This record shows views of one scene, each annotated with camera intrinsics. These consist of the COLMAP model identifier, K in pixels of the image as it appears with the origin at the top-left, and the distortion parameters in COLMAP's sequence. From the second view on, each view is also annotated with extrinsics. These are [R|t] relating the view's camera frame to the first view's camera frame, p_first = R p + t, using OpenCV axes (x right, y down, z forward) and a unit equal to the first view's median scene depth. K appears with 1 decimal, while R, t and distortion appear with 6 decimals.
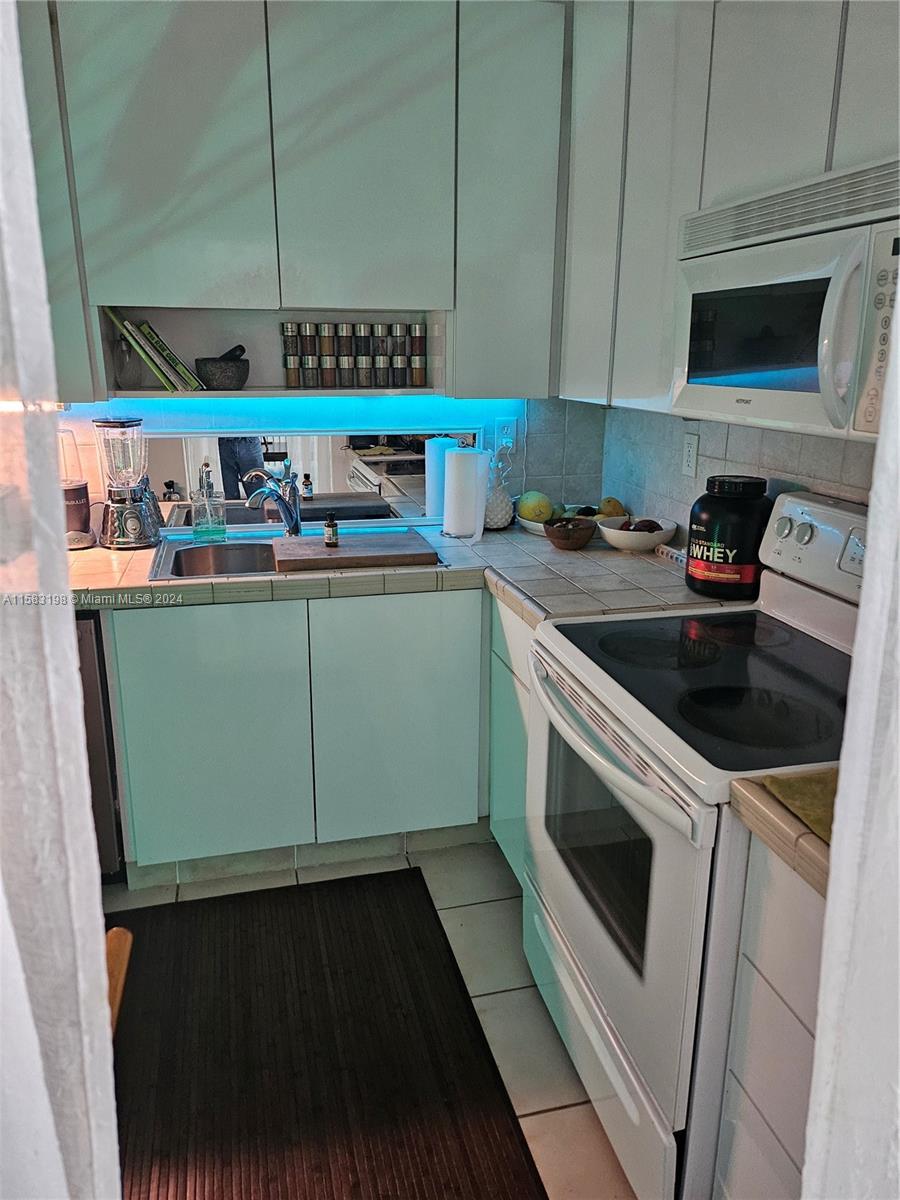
lens RADIAL K [[840.4, 0, 446.7], [0, 840.4, 599.2], [0, 0, 1]] dist [0.064986, -0.067856]
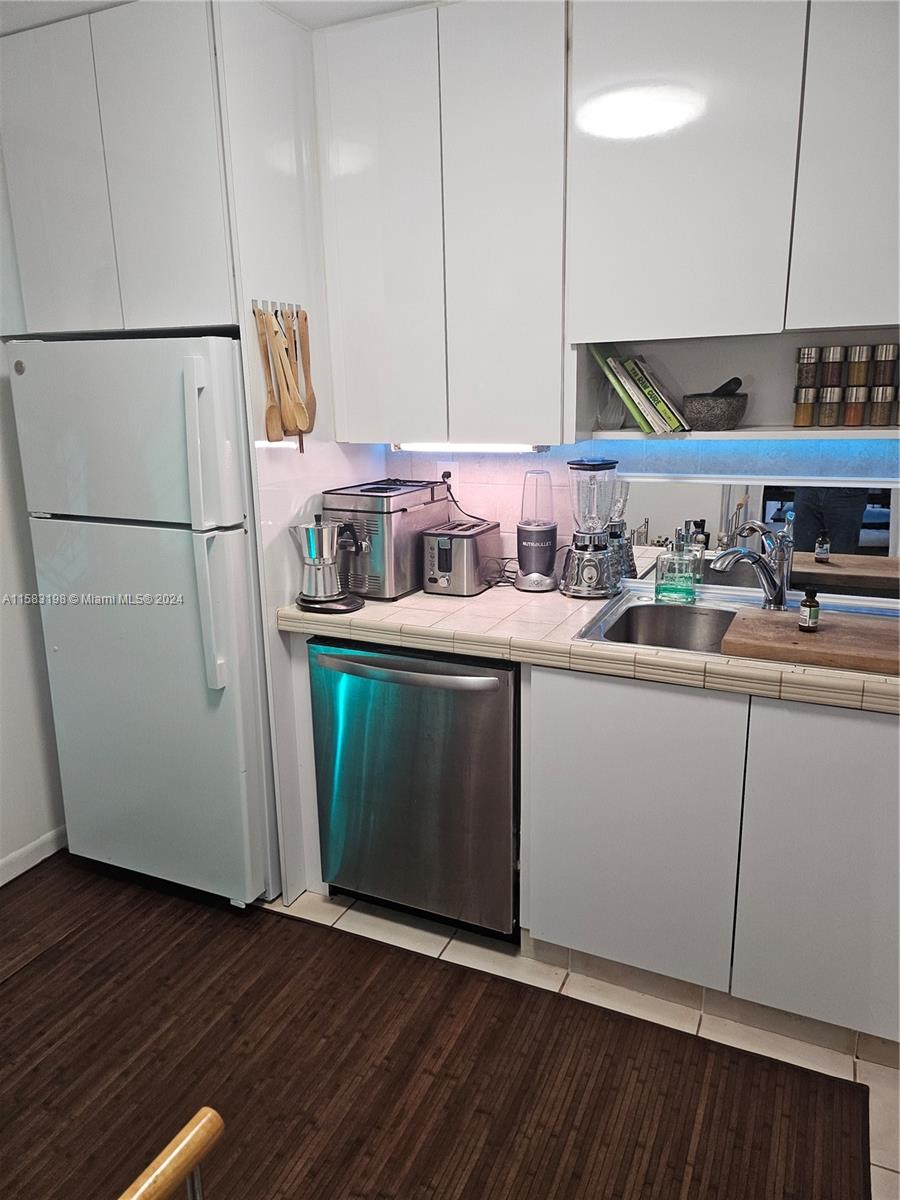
lens RADIAL K [[840.4, 0, 441.0], [0, 840.4, 600.4], [0, 0, 1]] dist [0.064986, -0.067856]
pose [[0.767764, 0.139878, -0.625278, 0.087988], [-0.156452, 0.987267, 0.028753, -0.059338], [0.621338, 0.075751, 0.779872, 0.175233]]
